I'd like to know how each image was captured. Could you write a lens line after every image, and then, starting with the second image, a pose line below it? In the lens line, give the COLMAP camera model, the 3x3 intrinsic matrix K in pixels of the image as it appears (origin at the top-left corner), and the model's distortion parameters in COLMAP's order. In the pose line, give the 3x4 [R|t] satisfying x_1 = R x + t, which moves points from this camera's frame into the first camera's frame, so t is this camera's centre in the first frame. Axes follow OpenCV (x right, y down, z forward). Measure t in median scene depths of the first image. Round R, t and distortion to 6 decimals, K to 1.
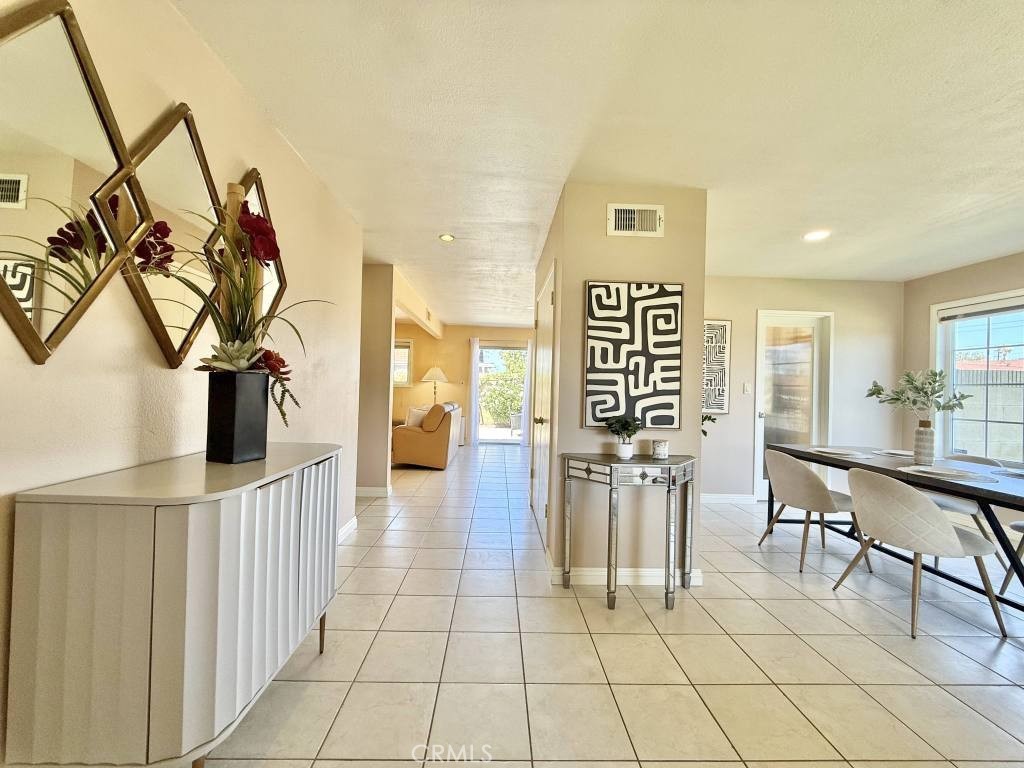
lens RADIAL K [[407.3, 0, 512.3], [0, 407.3, 383.8], [0, 0, 1]] dist [0.000745, -0.000133]
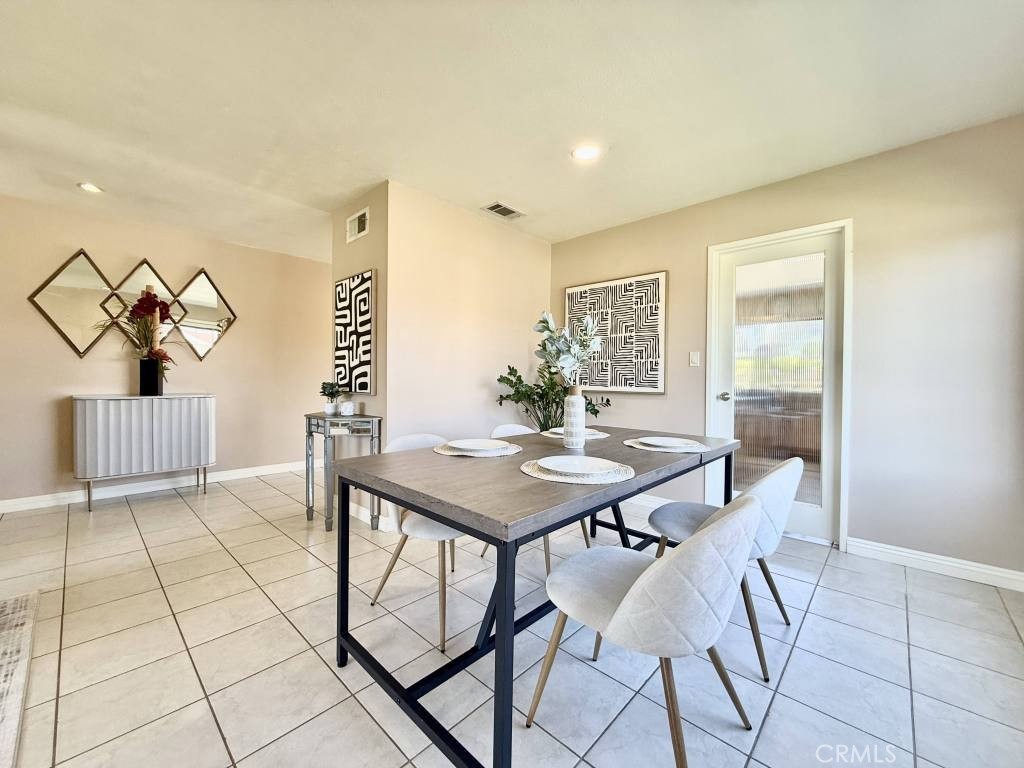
lens RADIAL K [[407.3, 0, 513.5], [0, 407.3, 380.3], [0, 0, 1]] dist [0.000745, -0.000133]
pose [[0.703113, -0.017208, -0.710870, 1.538225], [0.015440, 0.999841, -0.008931, 0.089933], [0.710911, -0.004697, 0.703266, 0.467350]]
